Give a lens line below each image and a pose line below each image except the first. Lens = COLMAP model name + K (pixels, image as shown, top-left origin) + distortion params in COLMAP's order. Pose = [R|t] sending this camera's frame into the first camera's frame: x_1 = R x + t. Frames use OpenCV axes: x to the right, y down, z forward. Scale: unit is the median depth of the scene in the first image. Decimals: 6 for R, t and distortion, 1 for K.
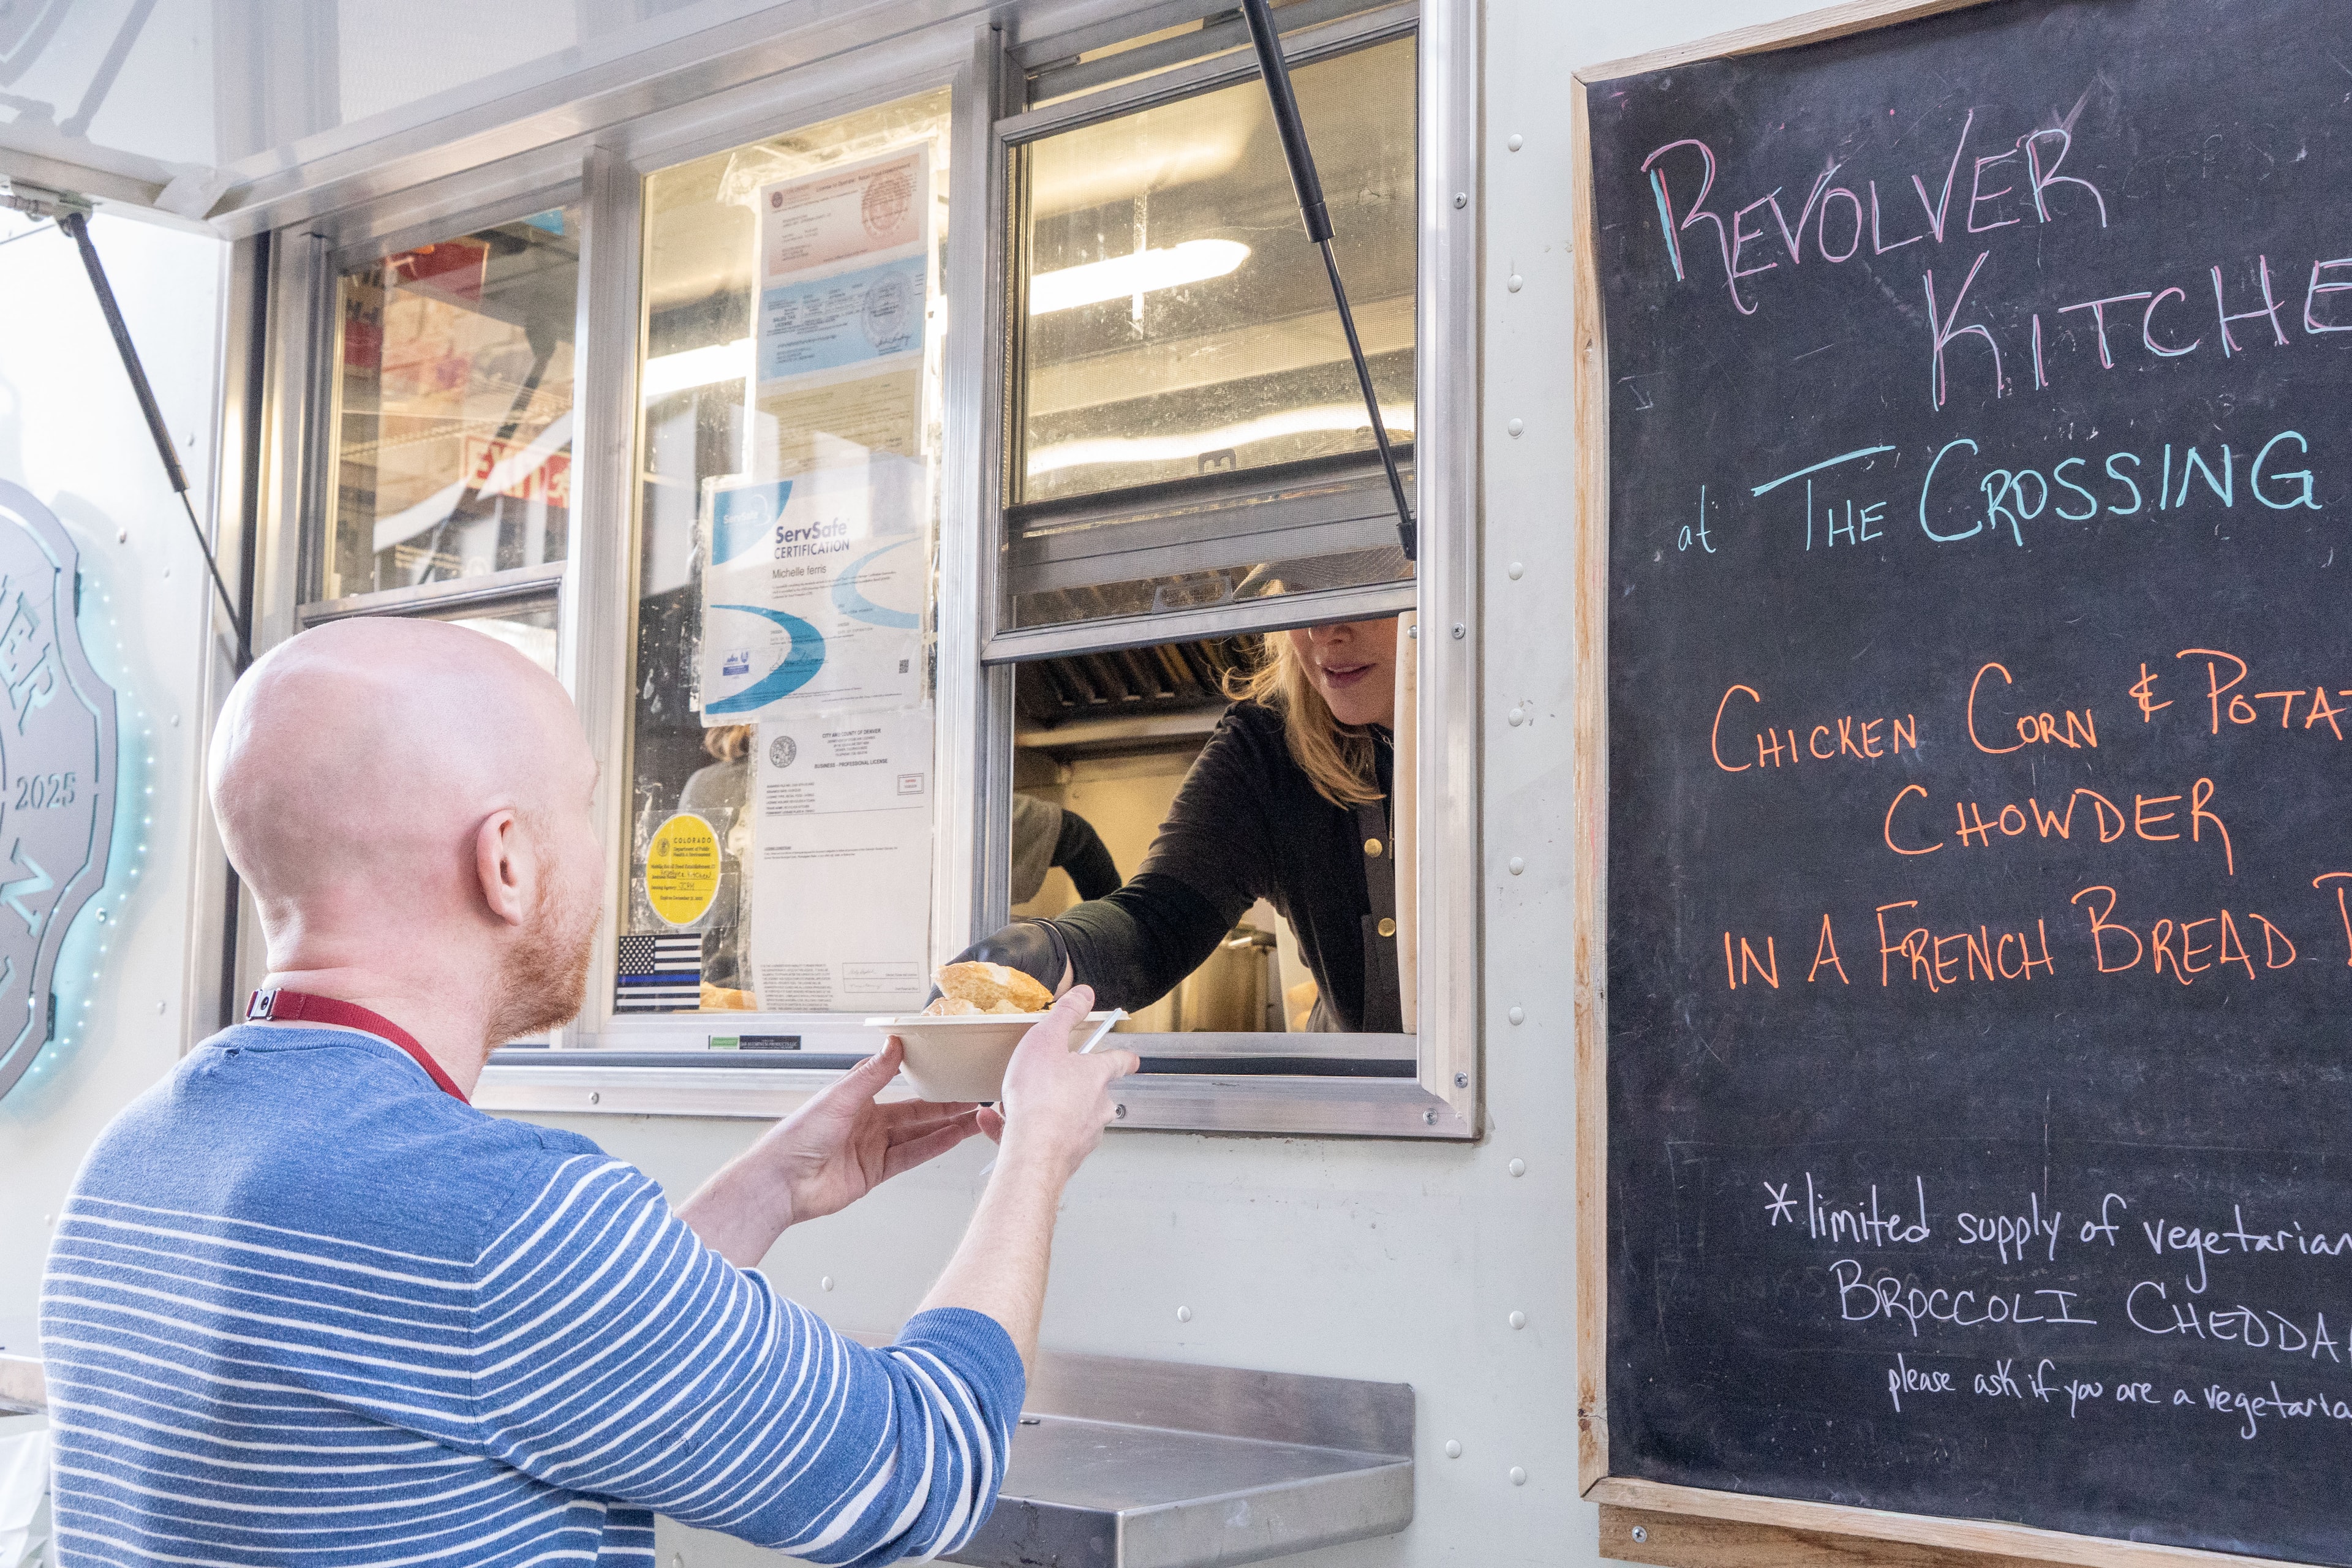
lens RADIAL K [[2885.9, 0, 1099.1], [0, 2885.9, 756.0], [0, 0, 1]] dist [0.021488, 0.000000]
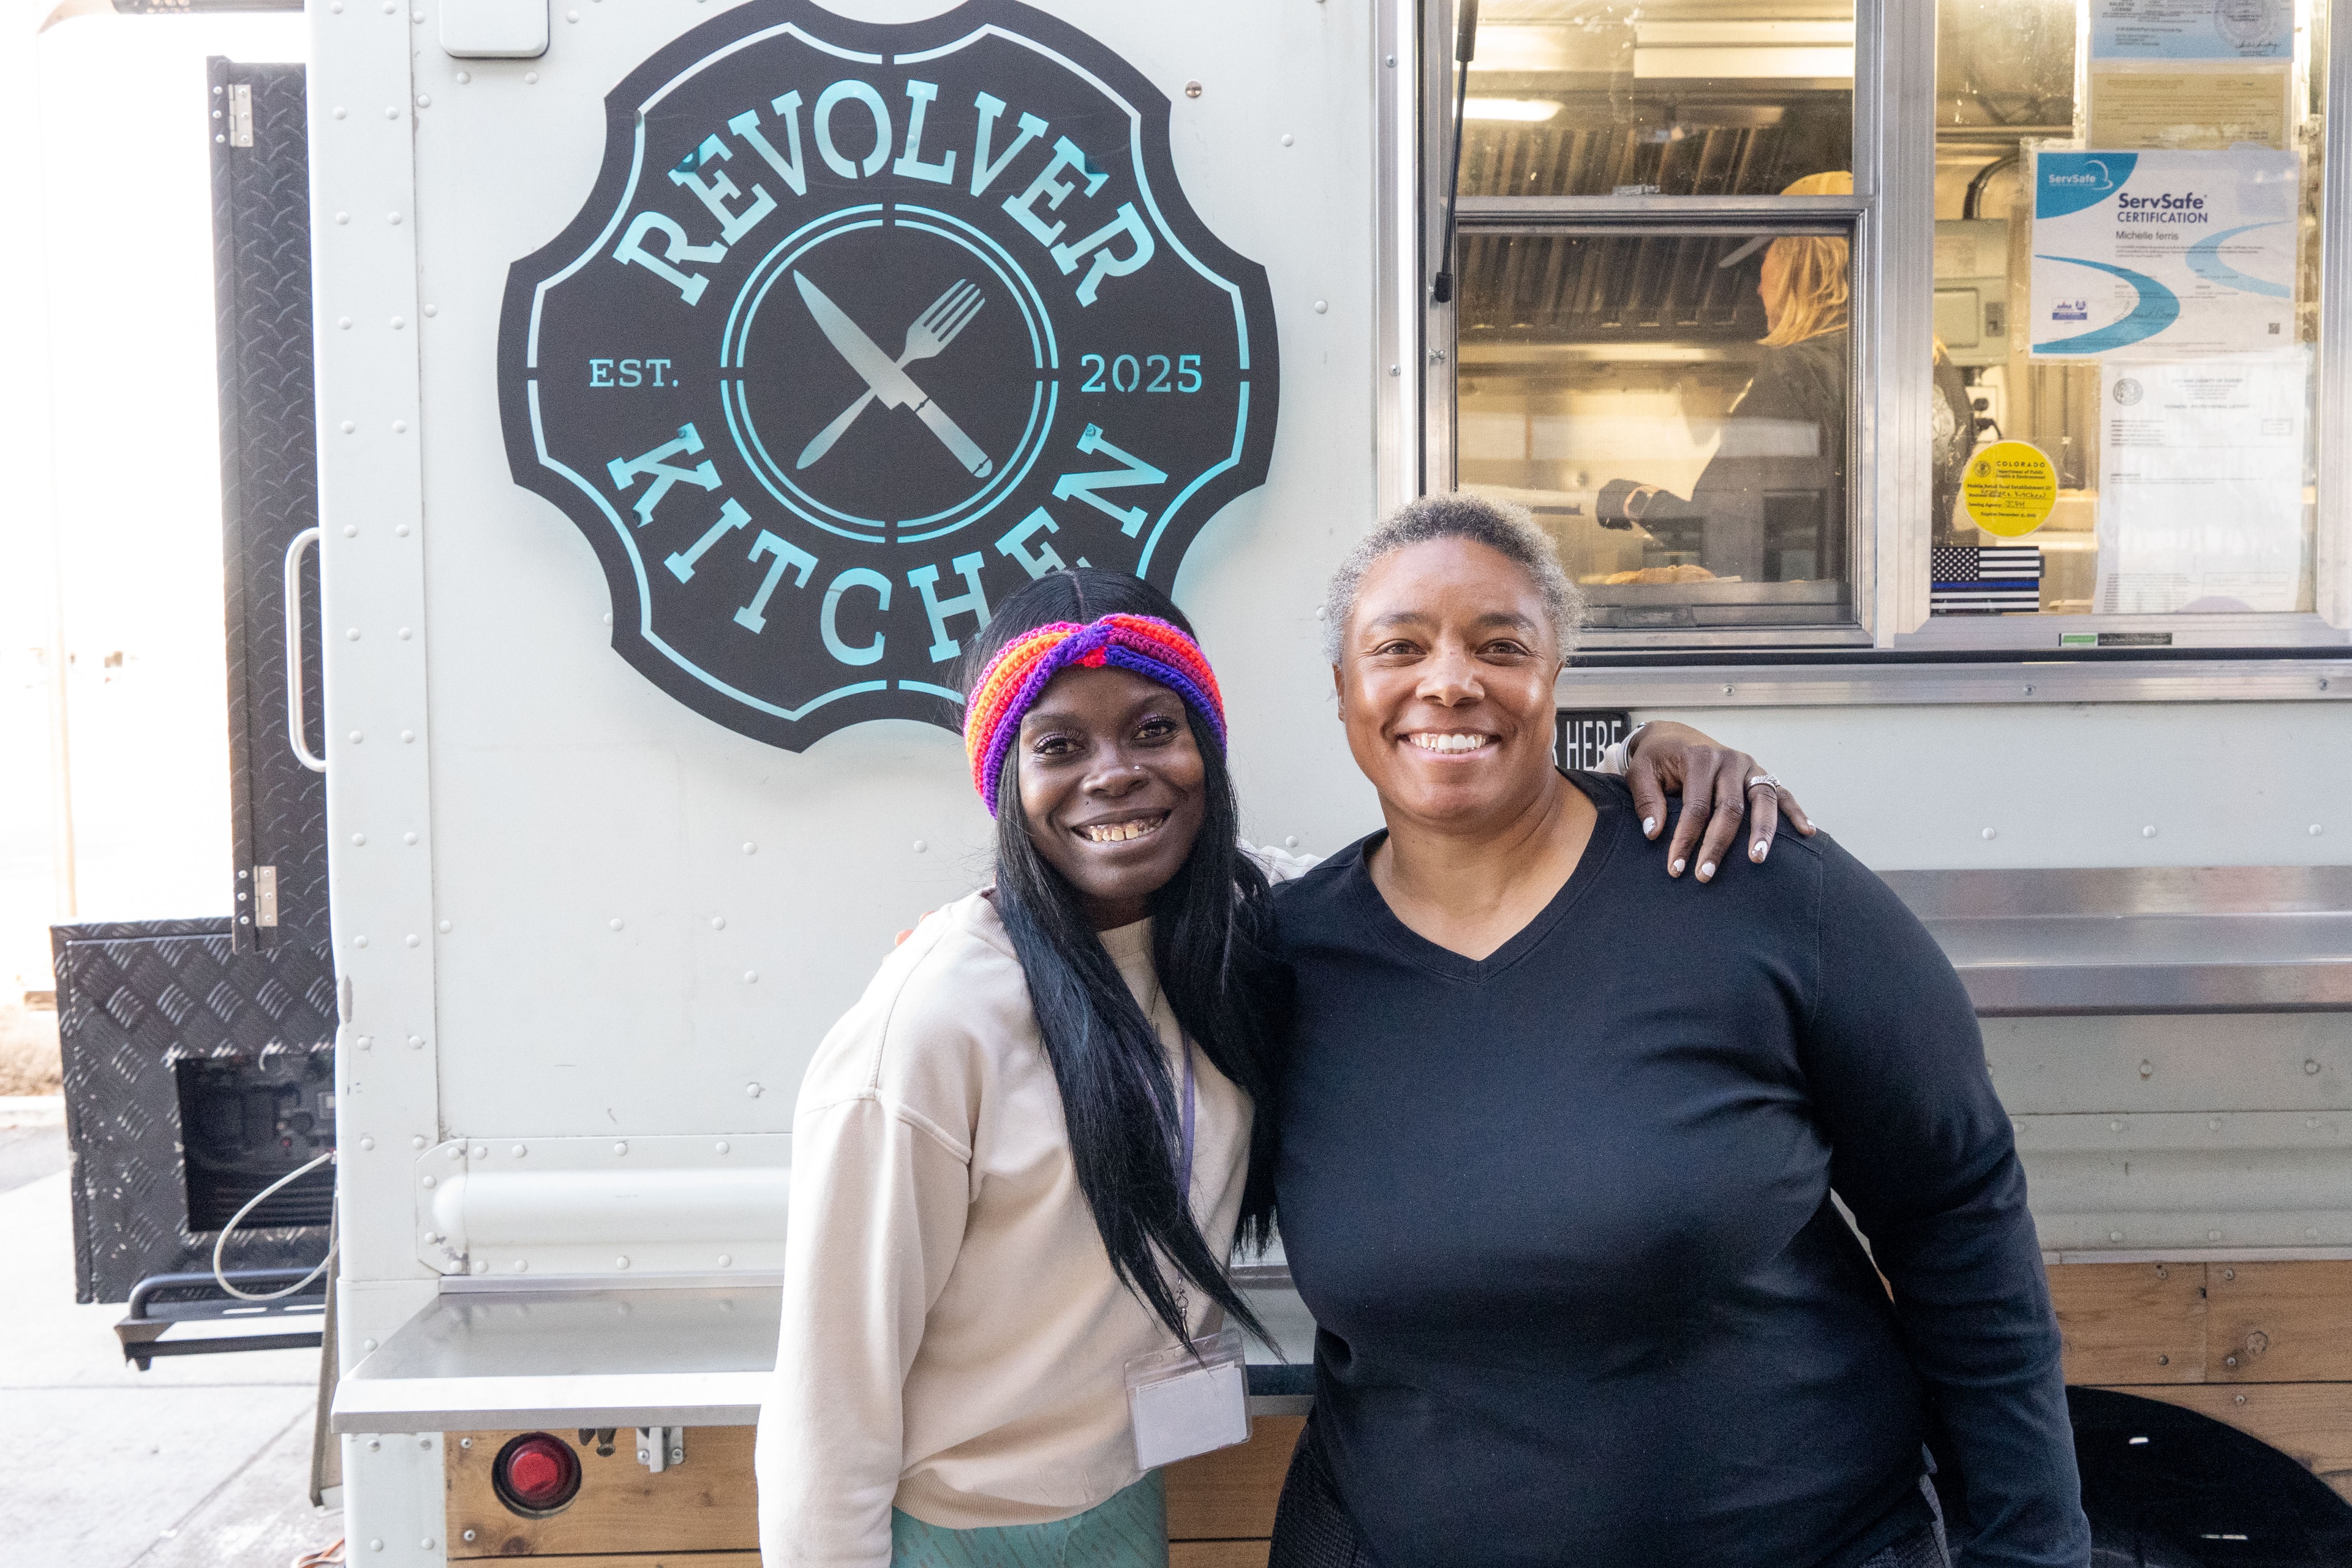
lens RADIAL K [[2179.1, 0, 1151.7], [0, 2179.1, 790.9], [0, 0, 1]] dist [0.011108, 0.000000]
pose [[0.735307, -0.056466, 0.675377, -1.078841], [-0.054937, 0.988278, 0.142439, 0.057851], [-0.675503, -0.141839, 0.723586, 0.644138]]
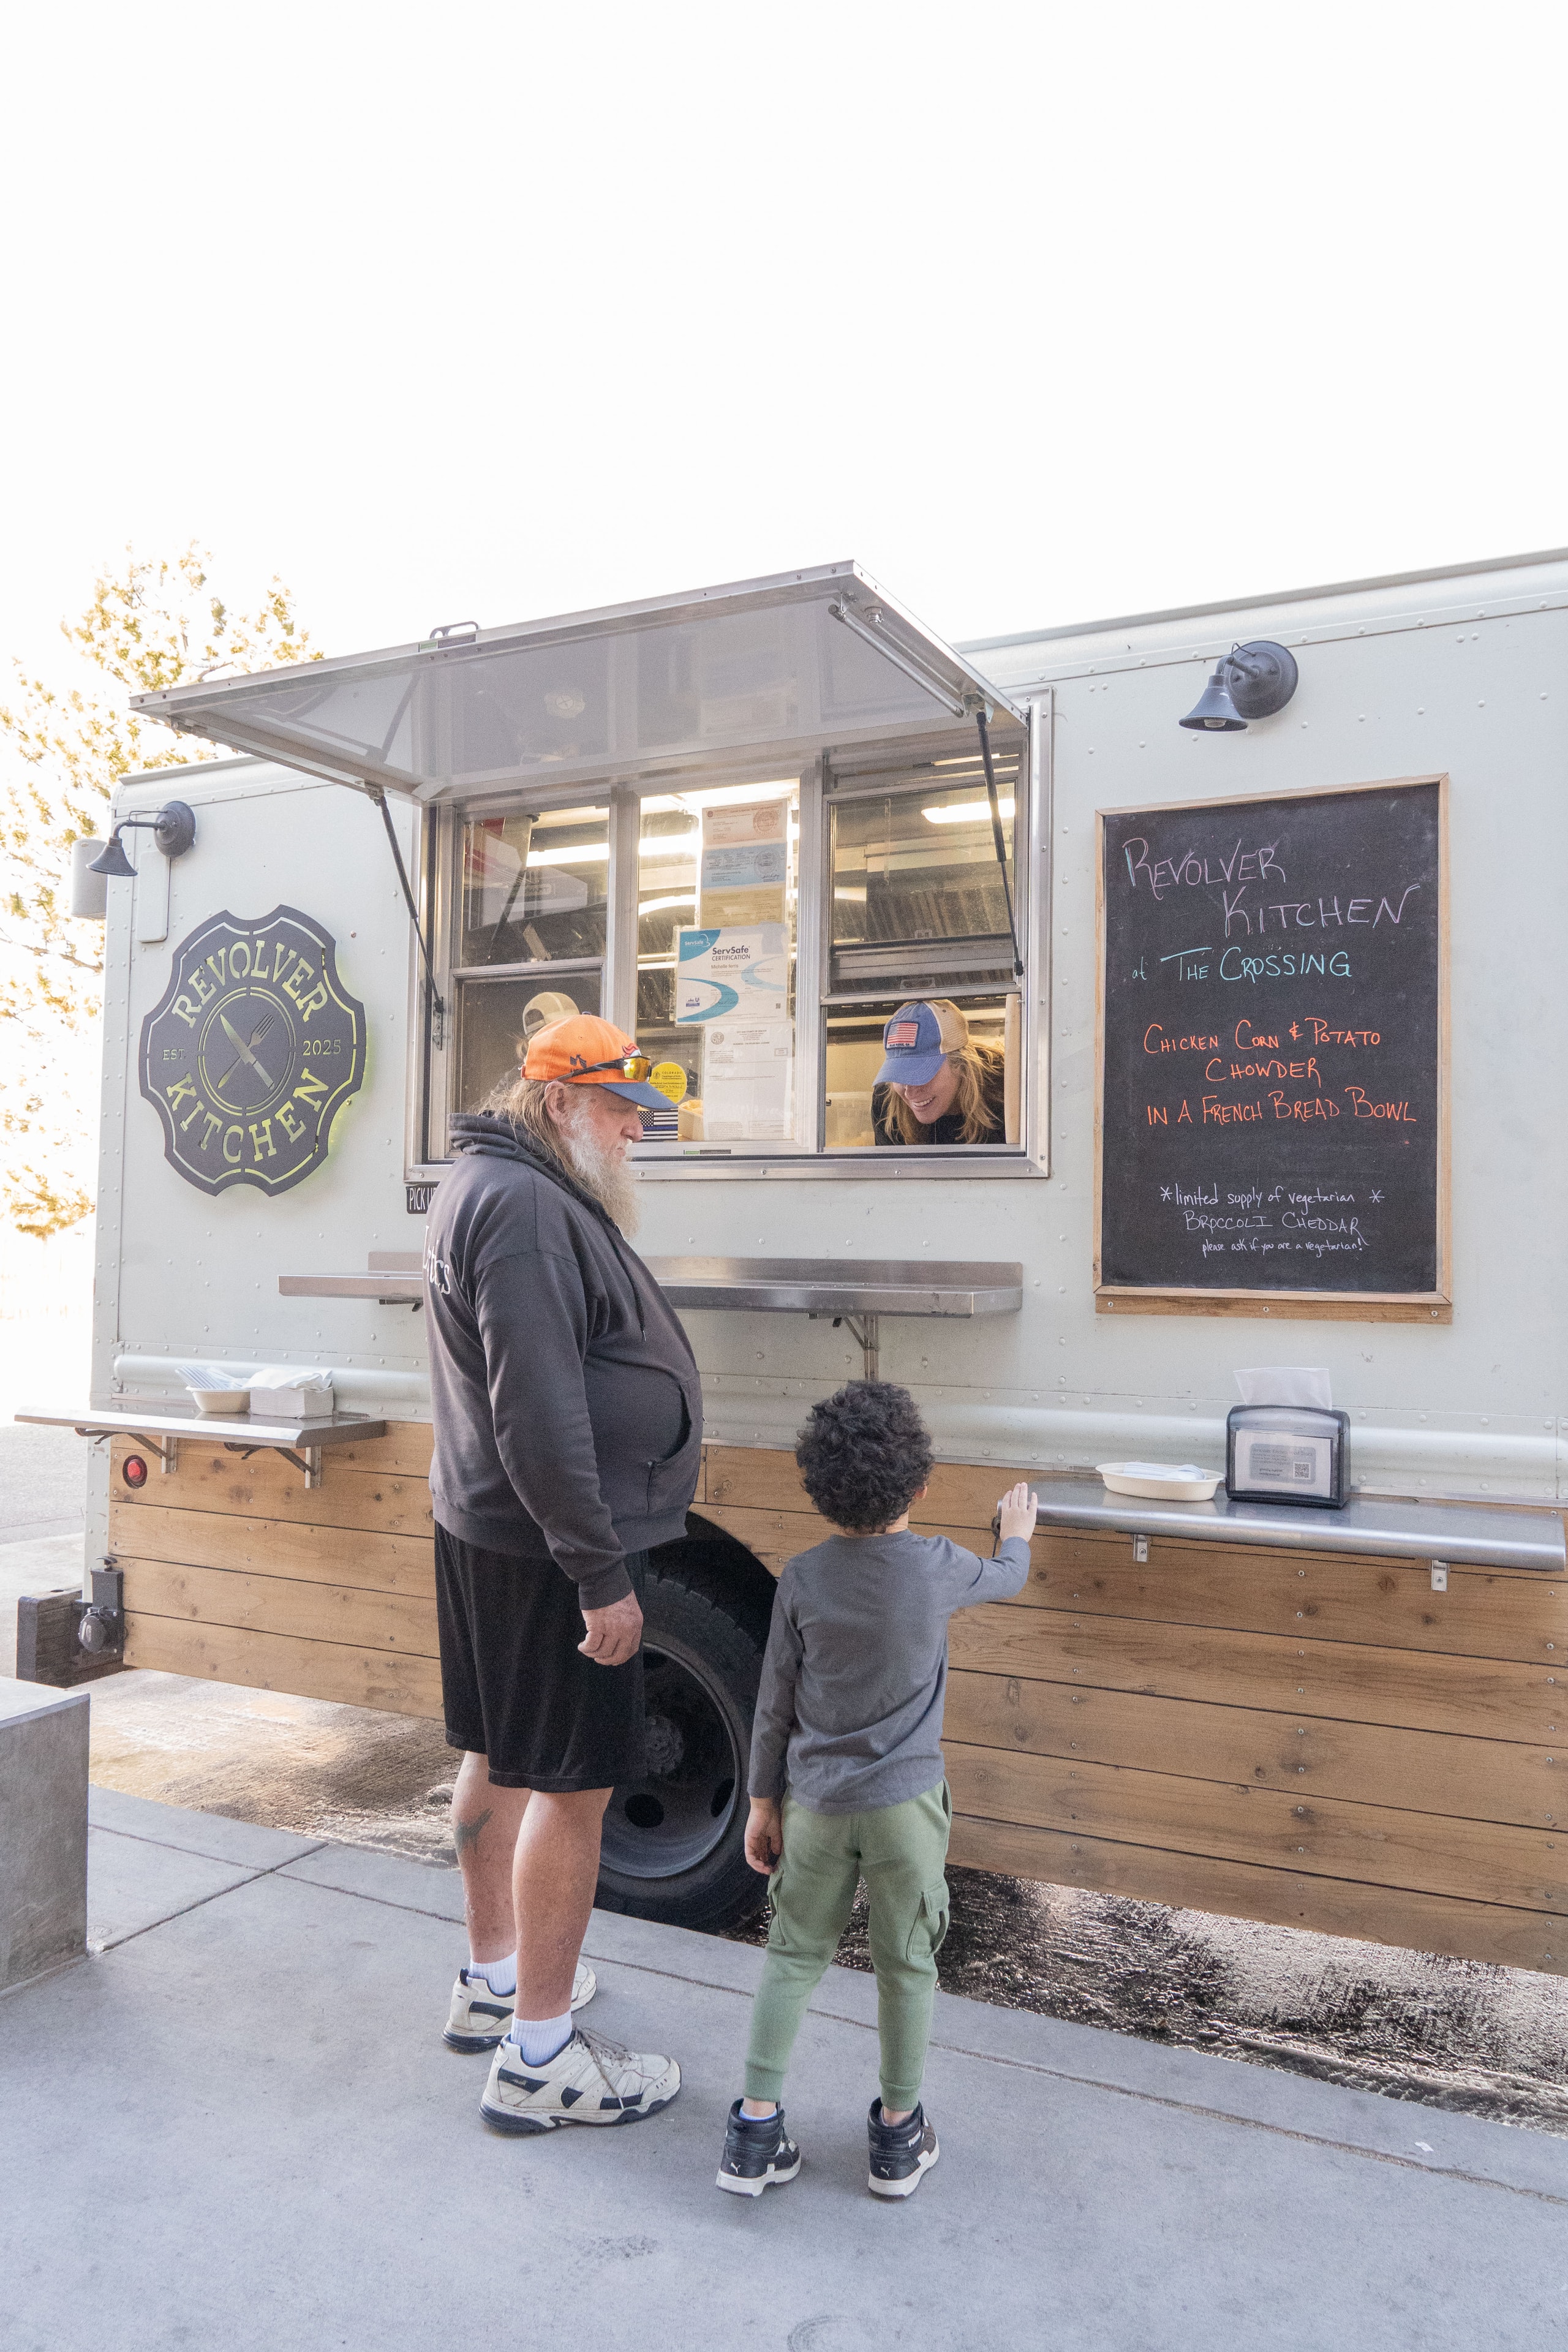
lens RADIAL K [[1605.6, 0, 779.9], [0, 1605.6, 1192.9], [0, 0, 1]] dist [-0.022613, 0.007472]
pose [[0.965773, 0.009509, 0.259215, -0.446630], [-0.029977, 0.996724, 0.075122, 0.028085], [-0.257652, -0.080321, 0.962894, -0.397378]]
